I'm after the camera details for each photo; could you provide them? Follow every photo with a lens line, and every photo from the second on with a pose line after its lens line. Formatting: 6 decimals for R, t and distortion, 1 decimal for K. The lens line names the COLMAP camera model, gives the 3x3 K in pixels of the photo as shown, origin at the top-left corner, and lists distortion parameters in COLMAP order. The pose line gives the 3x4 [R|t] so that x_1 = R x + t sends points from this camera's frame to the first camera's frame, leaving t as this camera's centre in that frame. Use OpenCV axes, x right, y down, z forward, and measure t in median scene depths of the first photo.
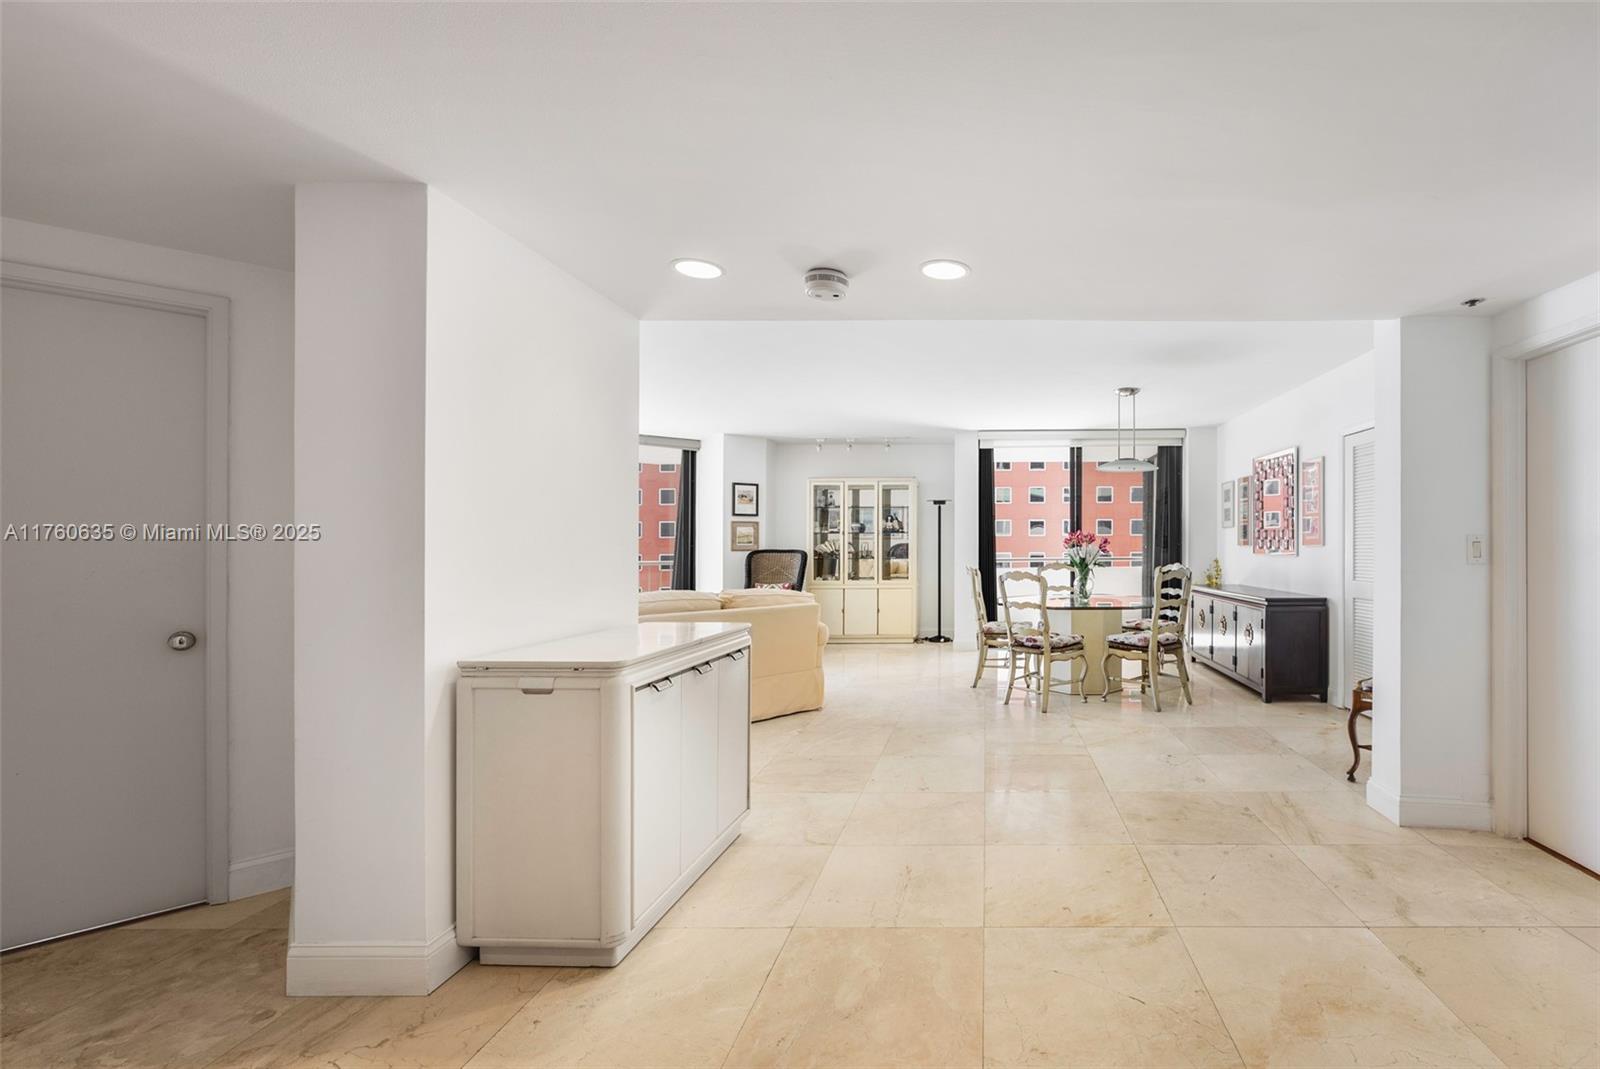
lens RADIAL K [[631.3, 0, 799.2], [0, 631.3, 541.9], [0, 0, 1]] dist [-0.000970, -0.000038]
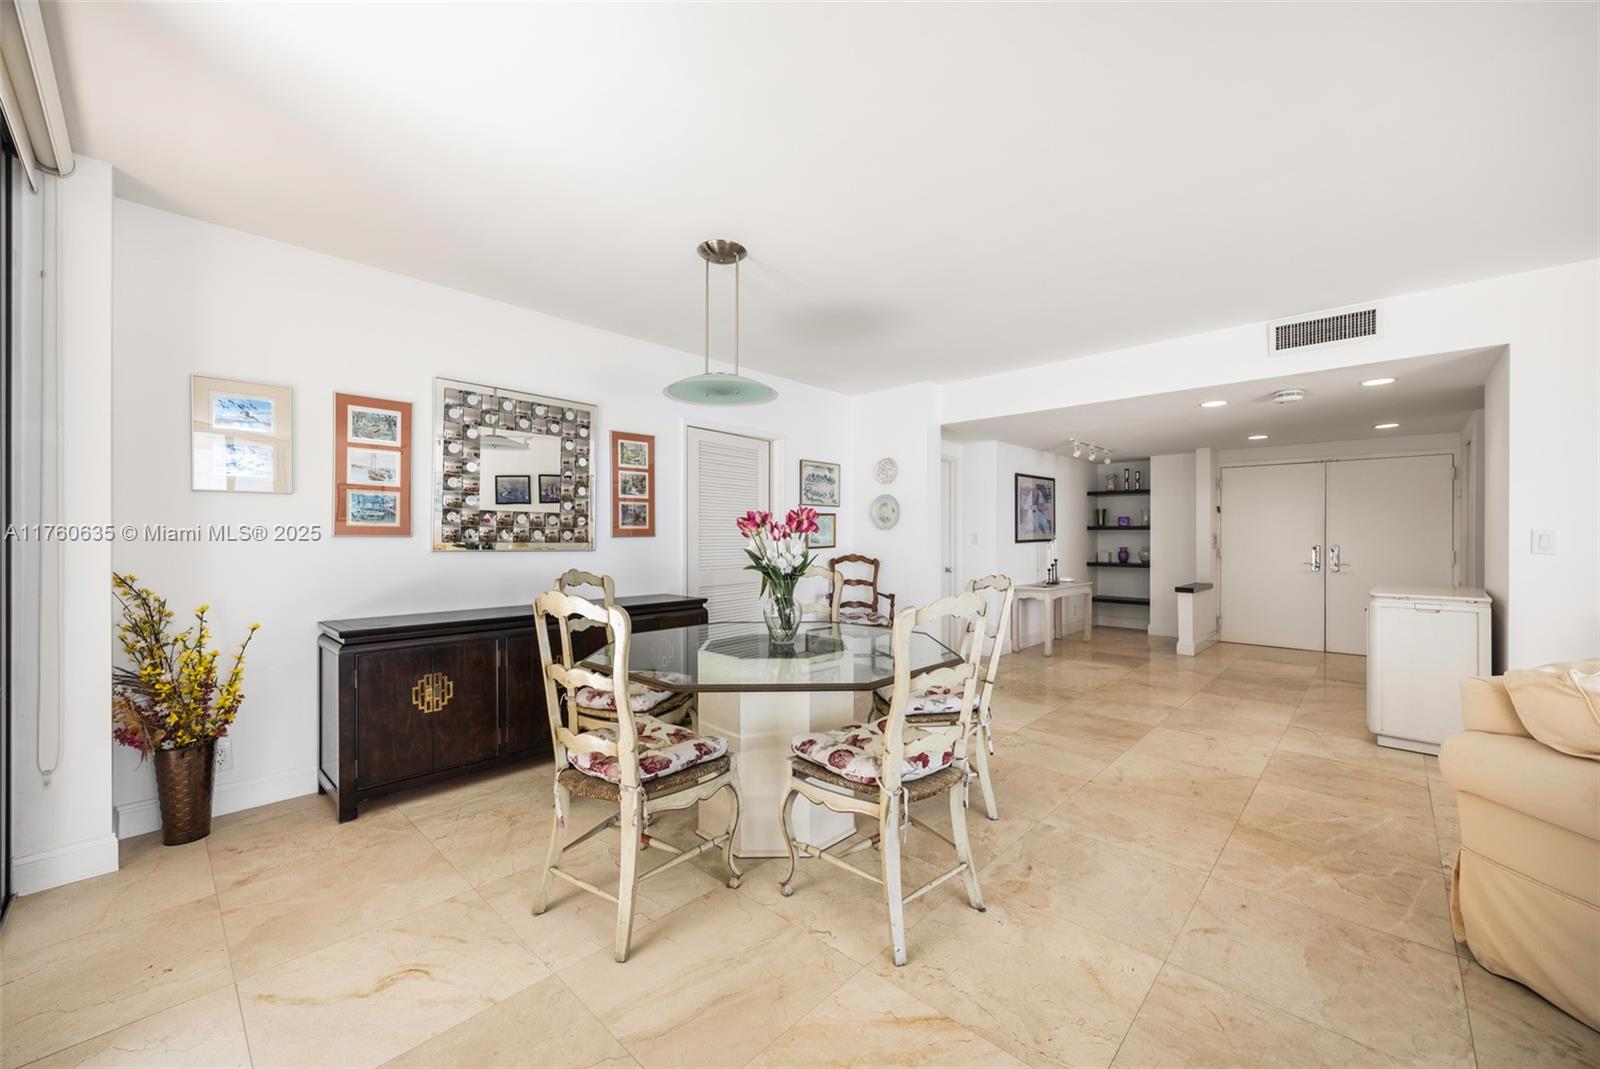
lens RADIAL K [[631.3, 0, 807.4], [0, 631.3, 535.9], [0, 0, 1]] dist [-0.000970, -0.000038]
pose [[-0.896440, -0.004926, 0.443137, 0.314684], [-0.004983, 0.999987, 0.001037, 0.016569], [-0.443136, -0.001279, -0.896453, 2.134175]]
